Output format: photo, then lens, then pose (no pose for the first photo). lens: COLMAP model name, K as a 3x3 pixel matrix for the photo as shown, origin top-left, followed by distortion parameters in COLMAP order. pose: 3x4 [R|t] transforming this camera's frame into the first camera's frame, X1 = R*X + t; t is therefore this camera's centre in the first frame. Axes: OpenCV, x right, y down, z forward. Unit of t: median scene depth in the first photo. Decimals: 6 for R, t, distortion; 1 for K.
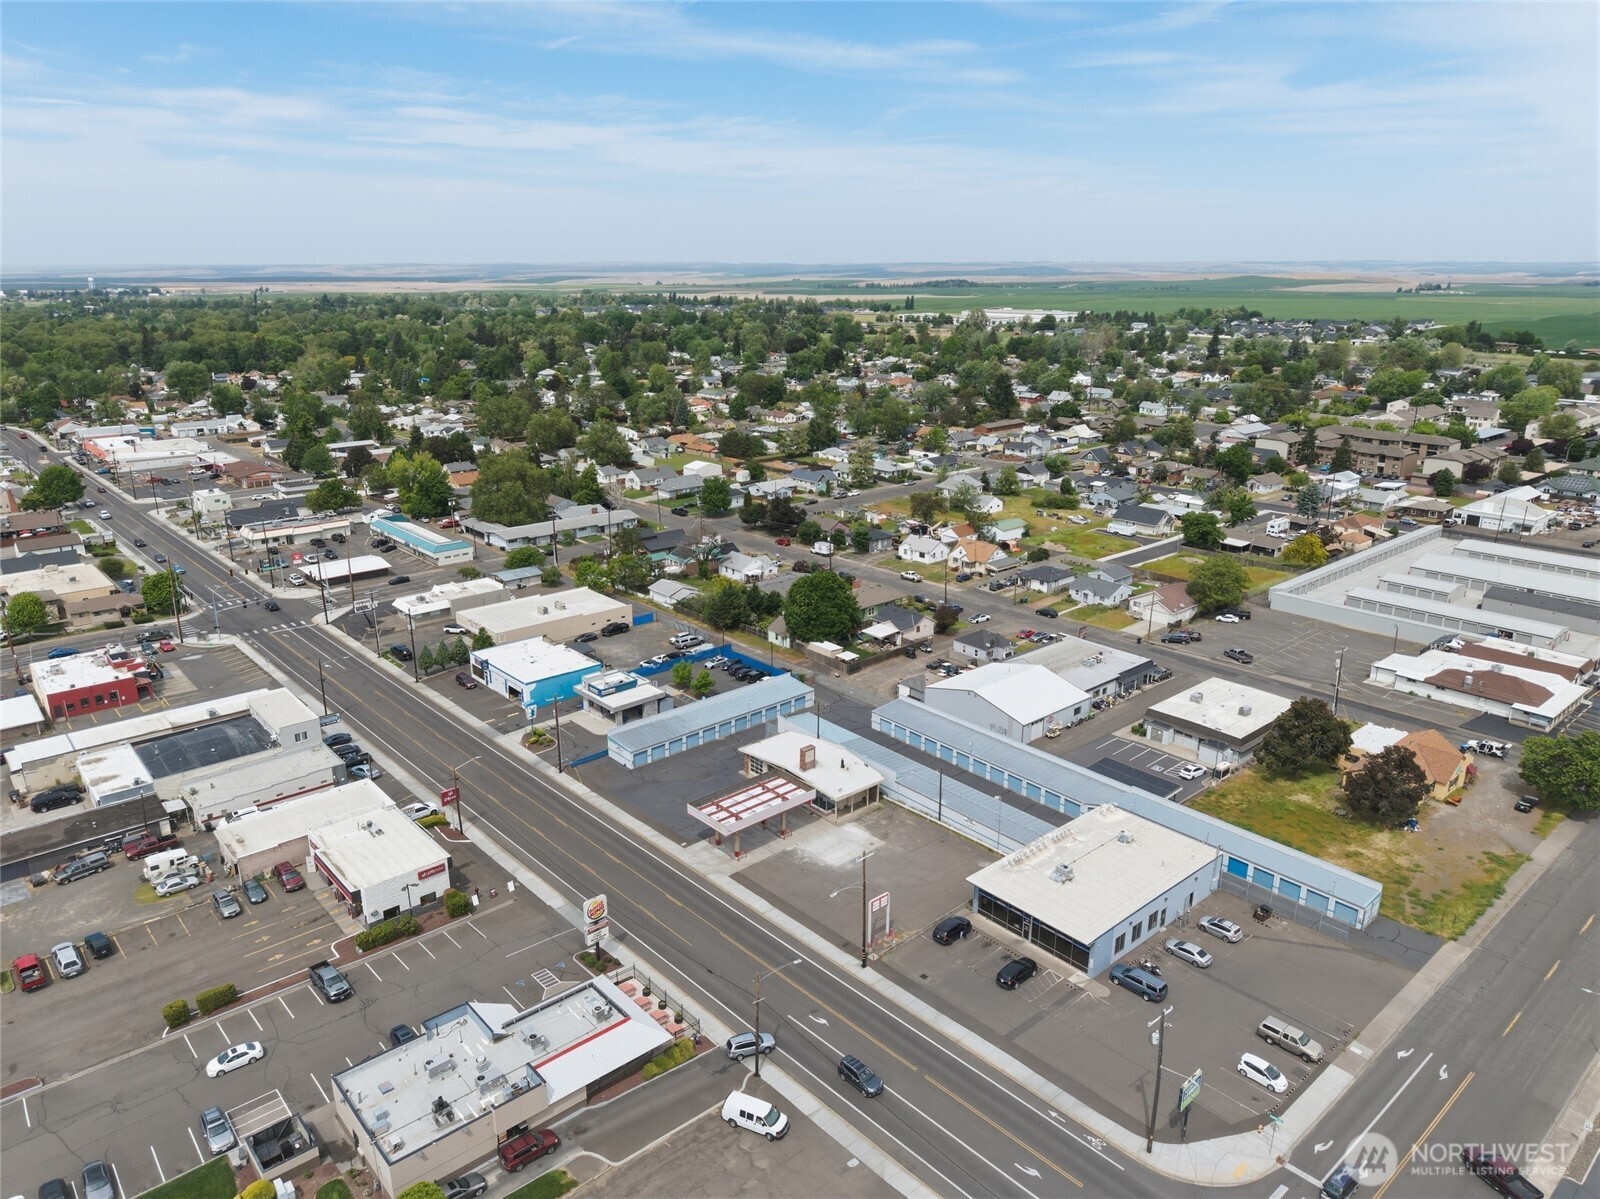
lens RADIAL K [[1079.5, 0, 800.0], [0, 1079.5, 599.5], [0, 0, 1]] dist [0.052320, -0.082137]
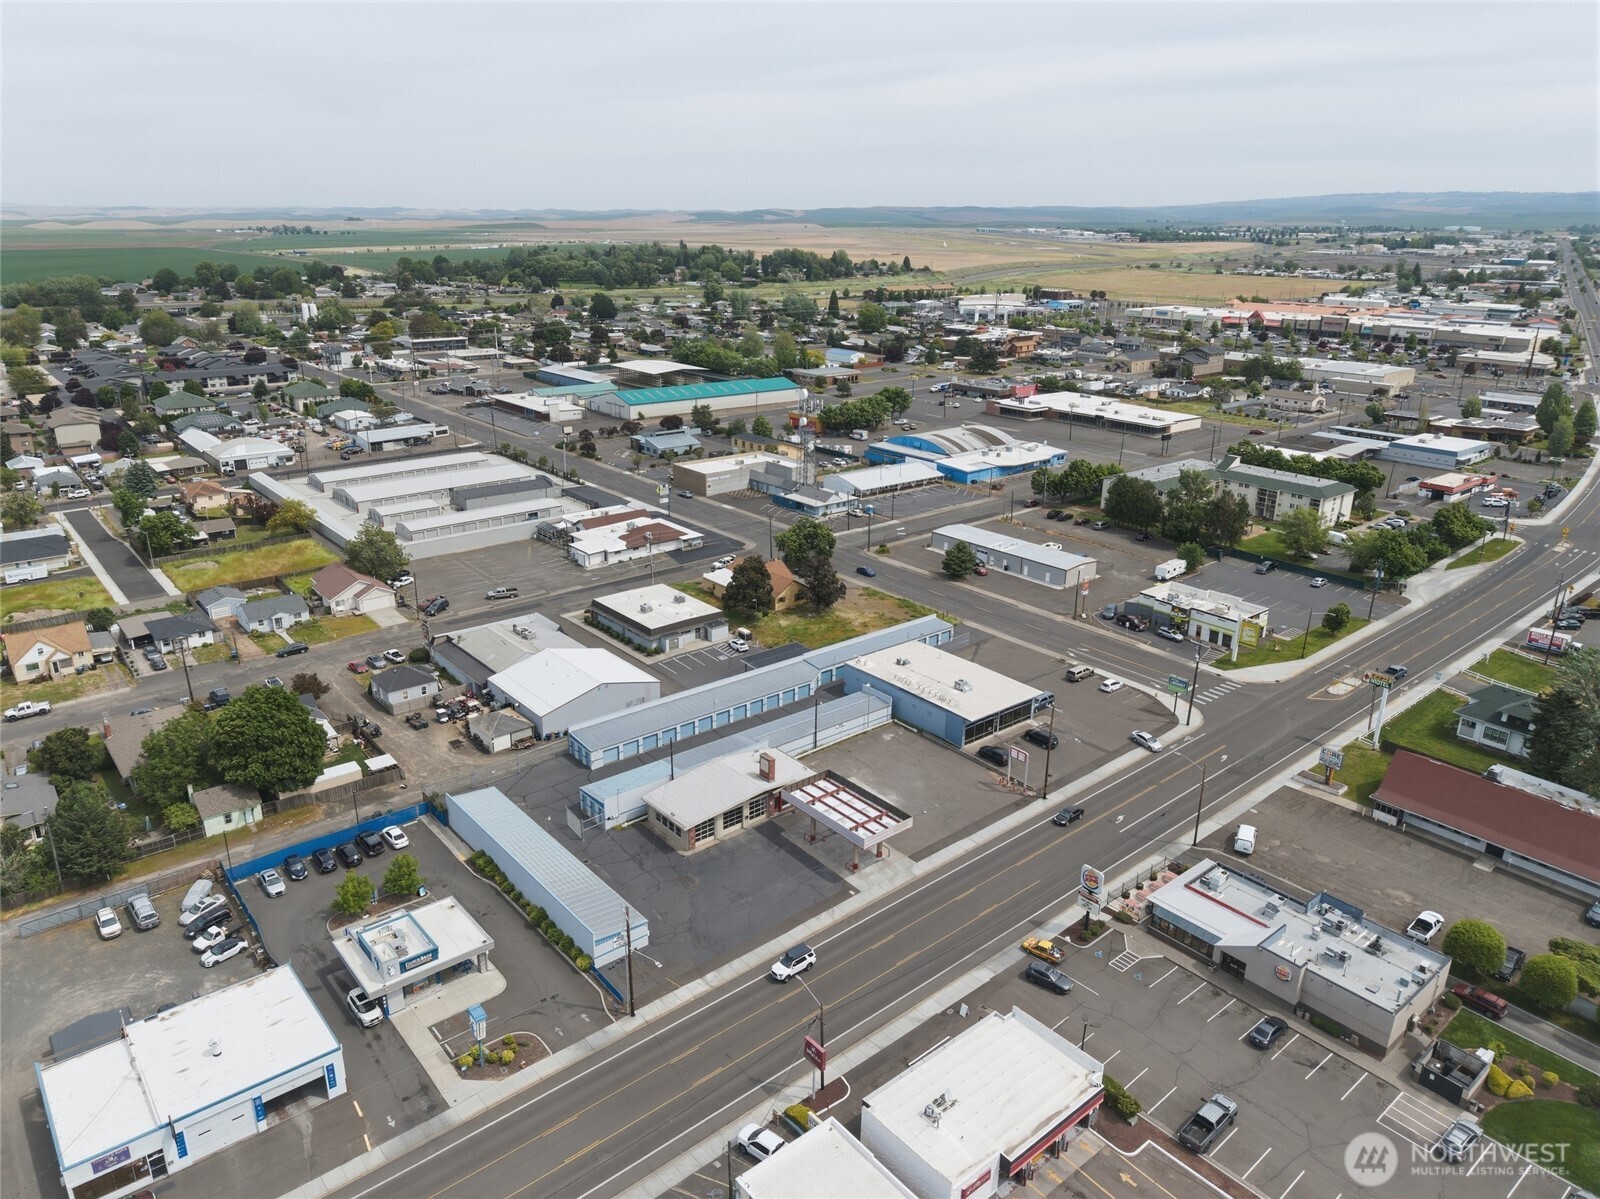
lens RADIAL K [[1079.5, 0, 800.0], [0, 1079.5, 599.5], [0, 0, 1]] dist [0.052320, -0.082137]
pose [[0.024582, -0.330270, 0.943566, -0.650178], [0.284720, 0.907075, 0.310080, -0.208350], [-0.958295, 0.261030, 0.116332, 0.660051]]
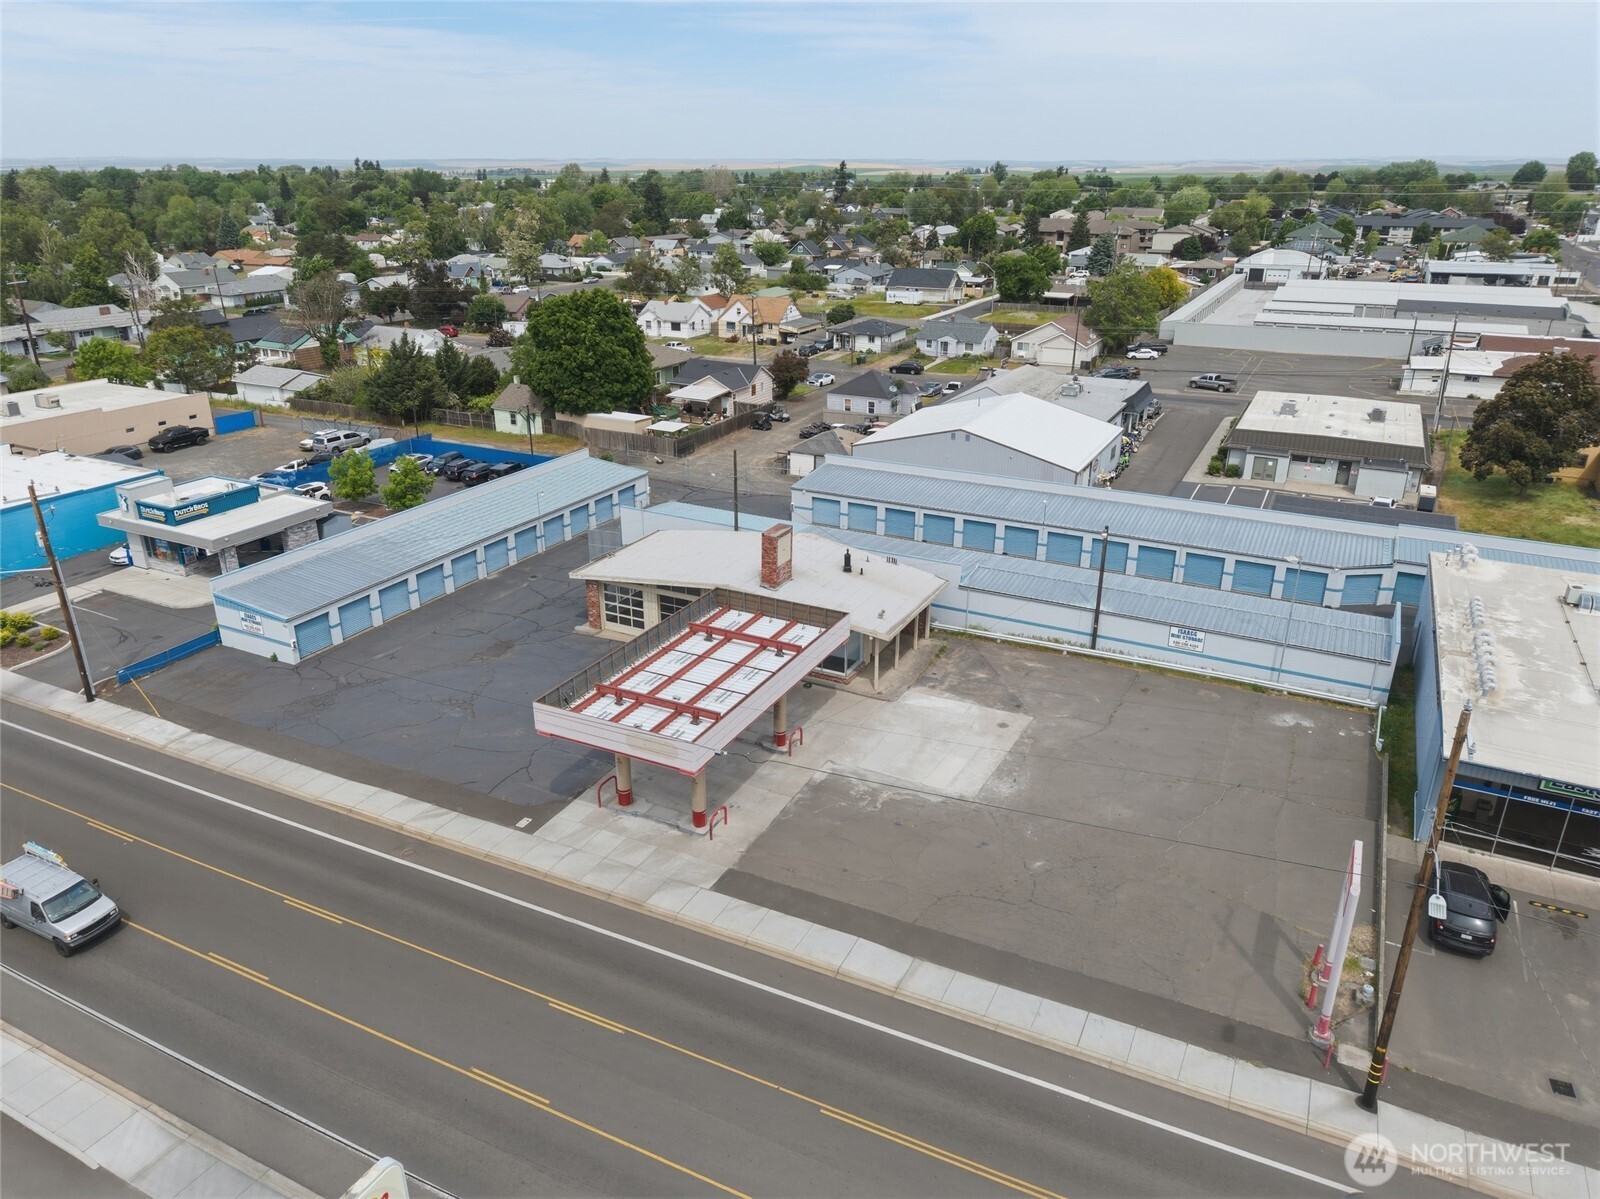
lens RADIAL K [[1082.0, 0, 800.0], [0, 1082.0, 599.5], [0, 0, 1]] dist [0.023139, -0.028670]
pose [[0.929145, -0.135222, 0.344099, -0.101843], [0.106554, 0.989164, 0.100997, 0.098096], [-0.354028, -0.057176, 0.933486, 0.489399]]
